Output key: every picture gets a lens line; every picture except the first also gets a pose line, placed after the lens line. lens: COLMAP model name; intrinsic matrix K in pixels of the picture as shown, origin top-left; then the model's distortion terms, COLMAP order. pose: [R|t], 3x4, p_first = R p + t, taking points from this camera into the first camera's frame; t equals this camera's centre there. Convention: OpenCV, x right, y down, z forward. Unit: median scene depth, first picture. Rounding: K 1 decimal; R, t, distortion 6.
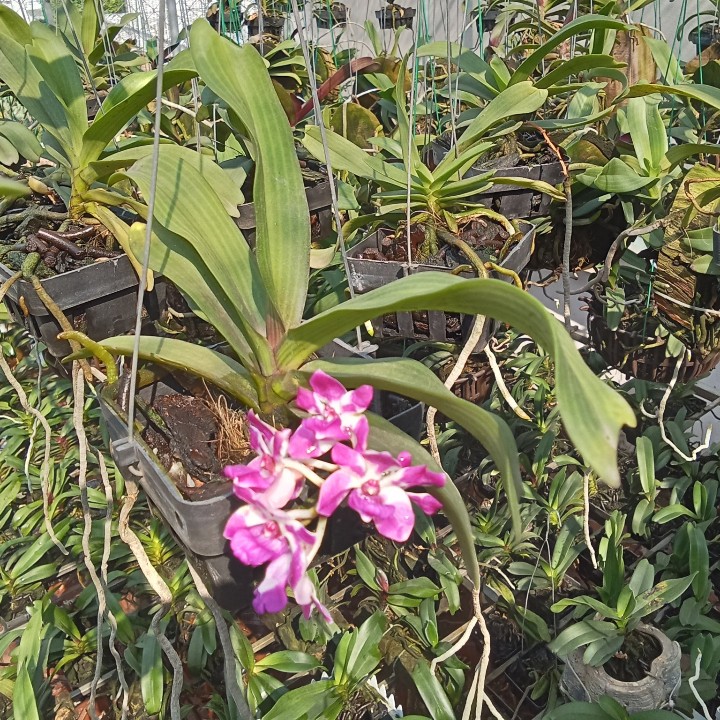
lens RADIAL K [[855.9, 0, 360.0], [0, 855.9, 360.0], [0, 0, 1]] dist [0.153134, -0.403612]
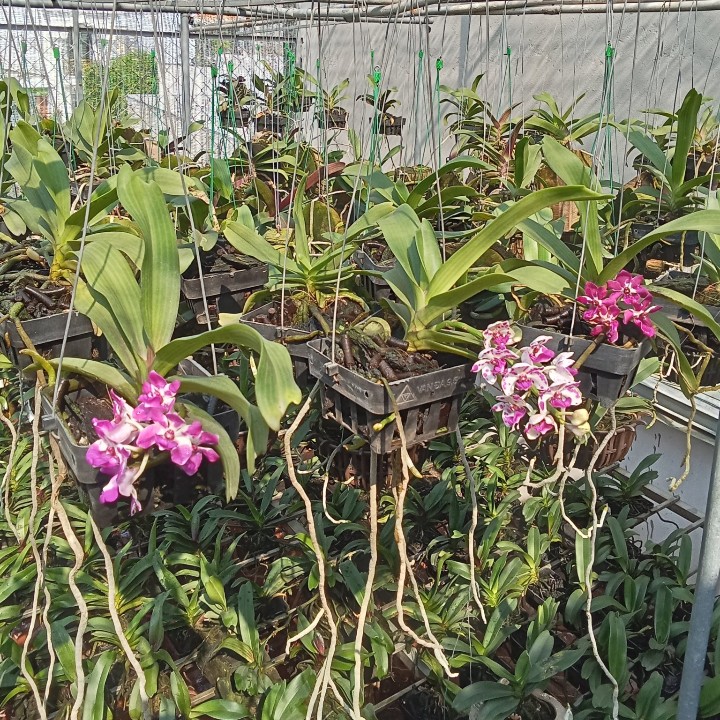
lens RADIAL K [[1017.5, 0, 360.0], [0, 1017.5, 360.0], [0, 0, 1]] dist [0.050915, -0.034224]
pose [[0.994730, 0.078202, -0.066314, 0.265677], [-0.085207, 0.990228, -0.110396, 0.096542], [0.057033, 0.115465, 0.991673, -0.546833]]
